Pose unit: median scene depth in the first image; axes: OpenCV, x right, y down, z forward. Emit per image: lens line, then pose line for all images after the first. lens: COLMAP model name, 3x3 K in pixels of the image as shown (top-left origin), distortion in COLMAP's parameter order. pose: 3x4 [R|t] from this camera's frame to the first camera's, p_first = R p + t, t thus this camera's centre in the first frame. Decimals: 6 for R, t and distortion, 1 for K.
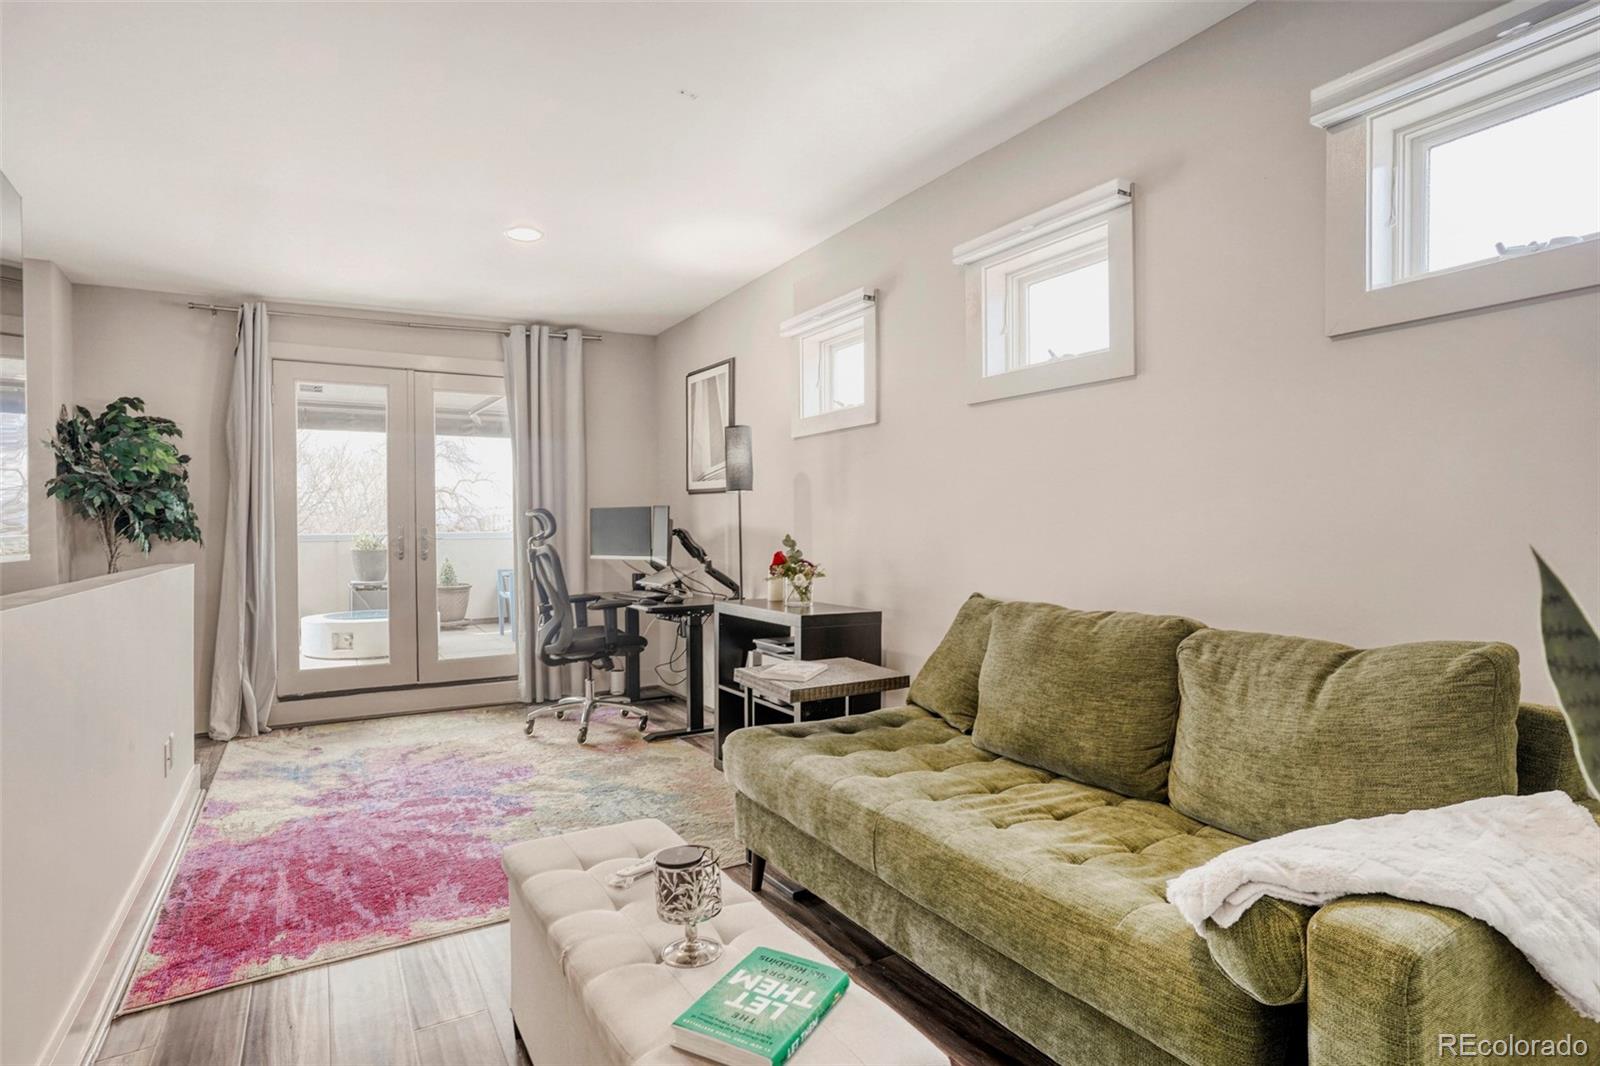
lens RADIAL K [[858.8, 0, 806.2], [0, 858.8, 537.6], [0, 0, 1]] dist [-0.025697, 0.024169]
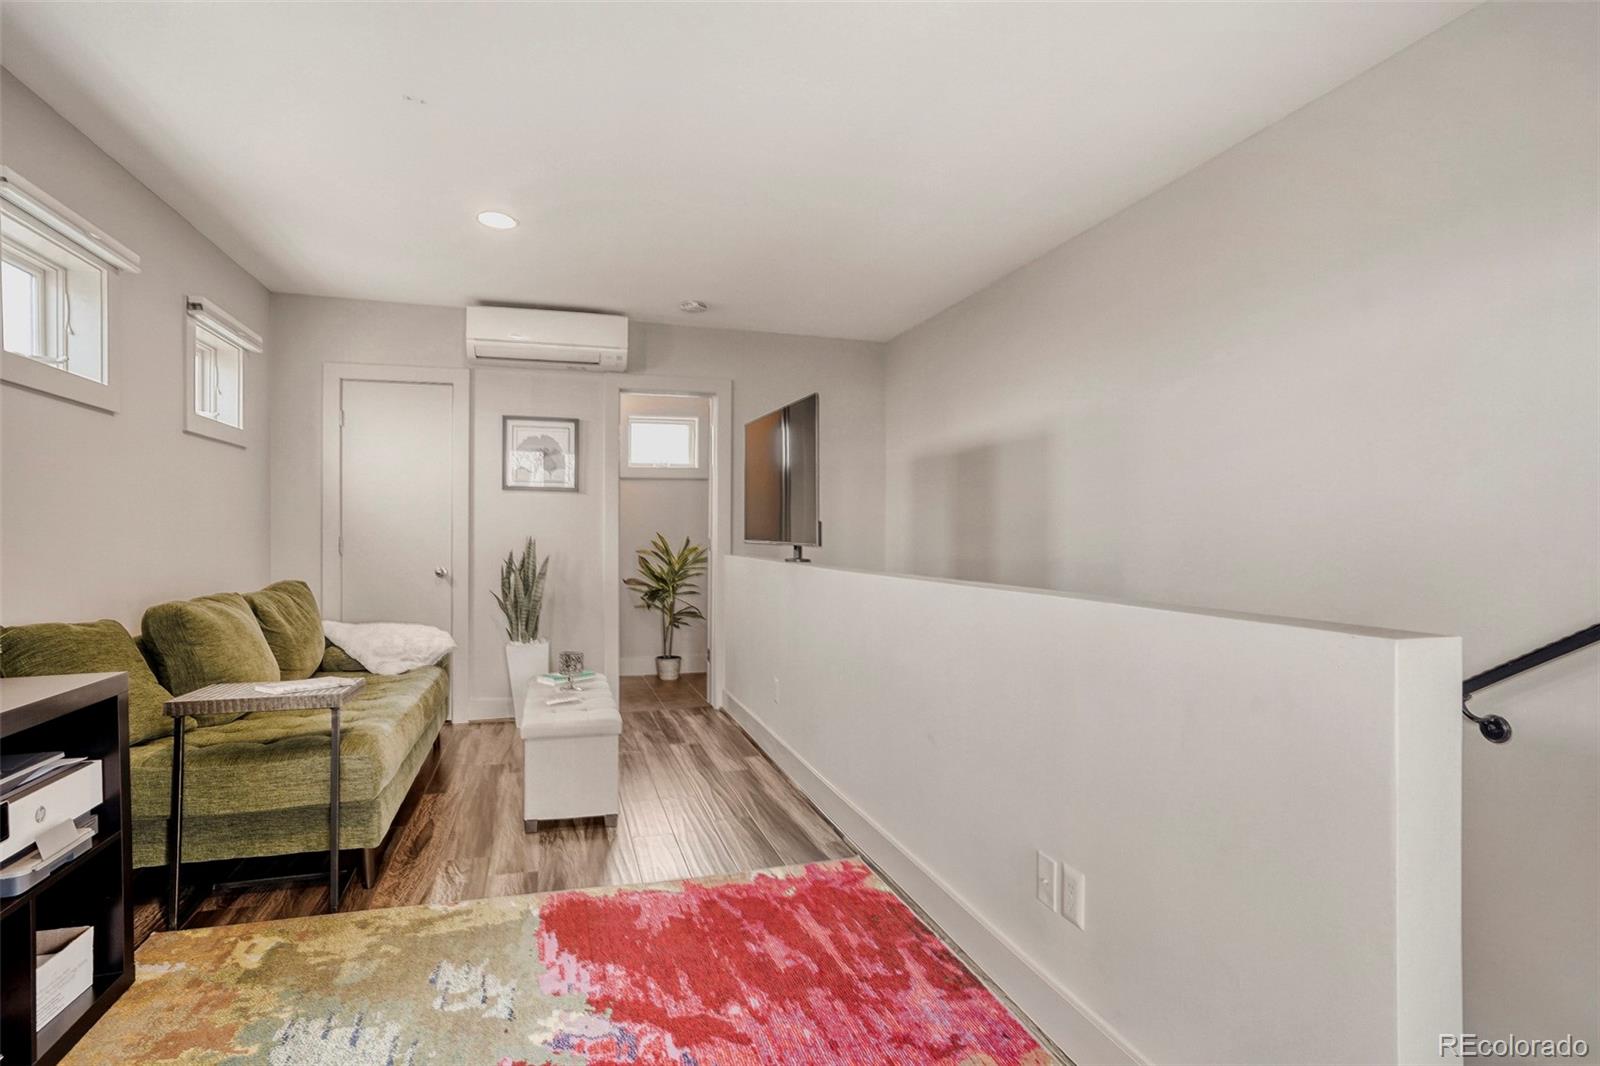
lens RADIAL K [[858.8, 0, 799.6], [0, 858.8, 530.3], [0, 0, 1]] dist [-0.025697, 0.024169]
pose [[-0.972075, -0.004455, 0.234629, -0.818749], [-0.001436, 0.999914, 0.013038, -0.022498], [-0.234667, 0.012337, -0.971997, 1.919113]]
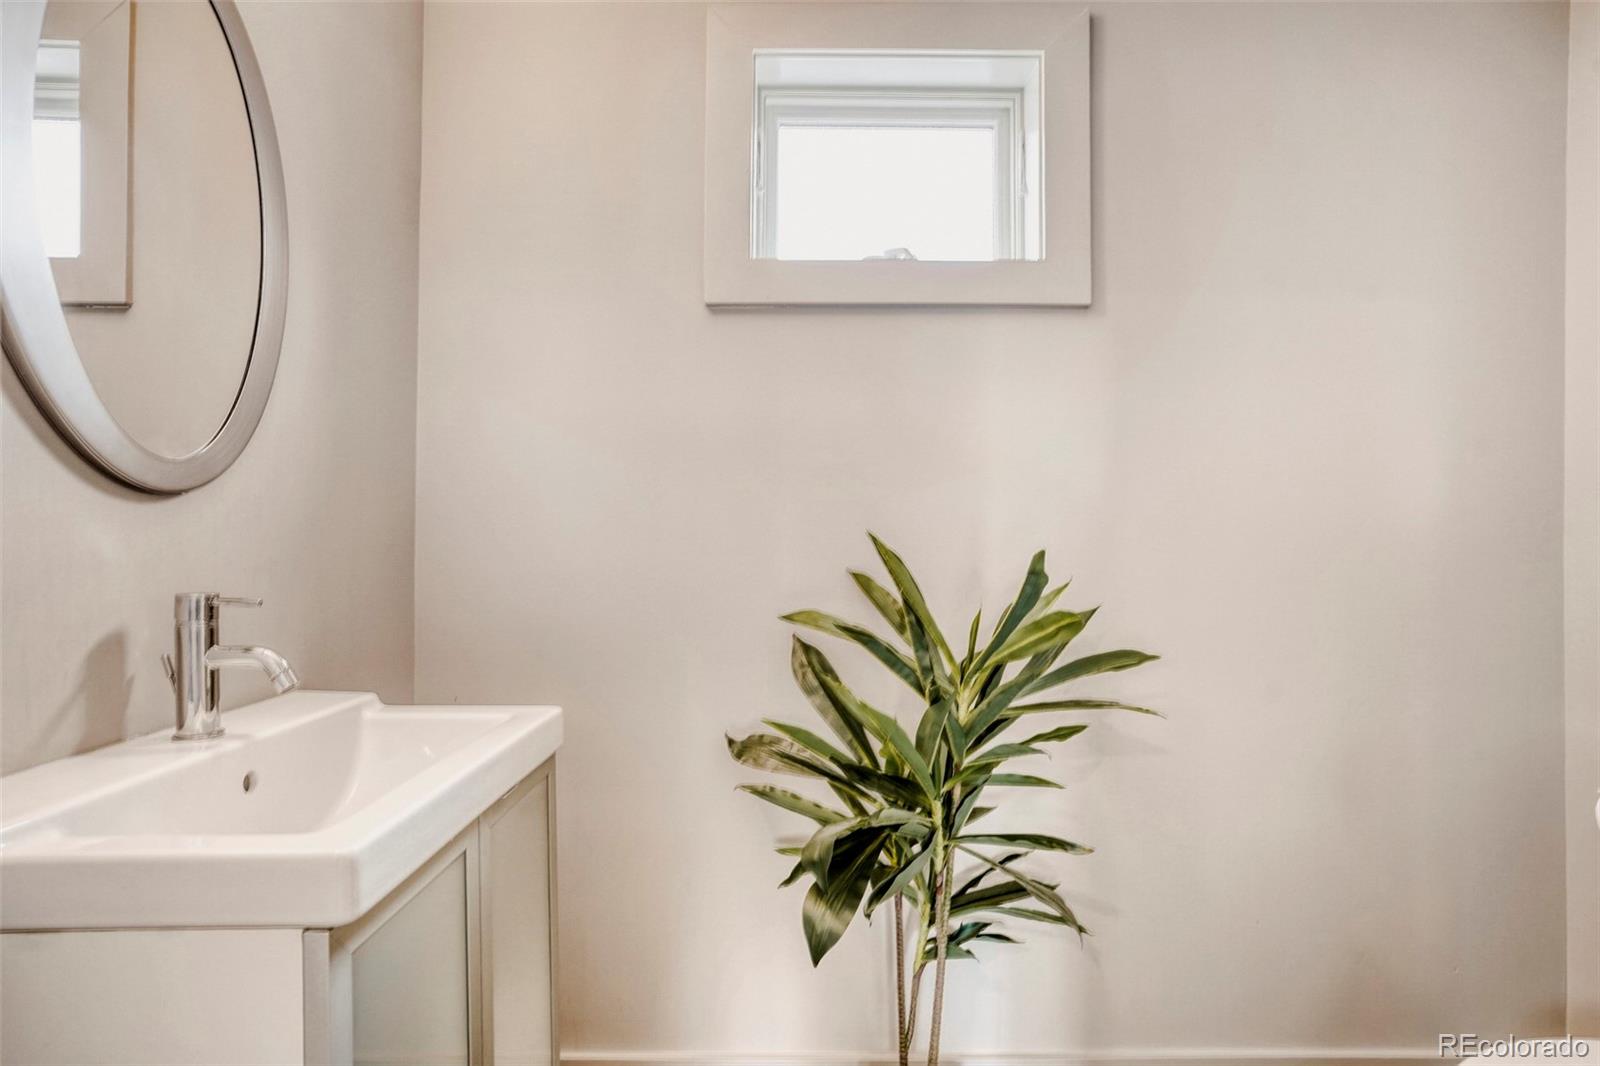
lens RADIAL K [[858.8, 0, 802.0], [0, 858.8, 532.4], [0, 0, 1]] dist [-0.025697, 0.024169]
pose [[-0.873511, -0.000106, 0.486805, -0.320936], [0.005030, 0.999945, 0.009244, -0.001510], [-0.486779, 0.010524, -0.873462, 0.721295]]
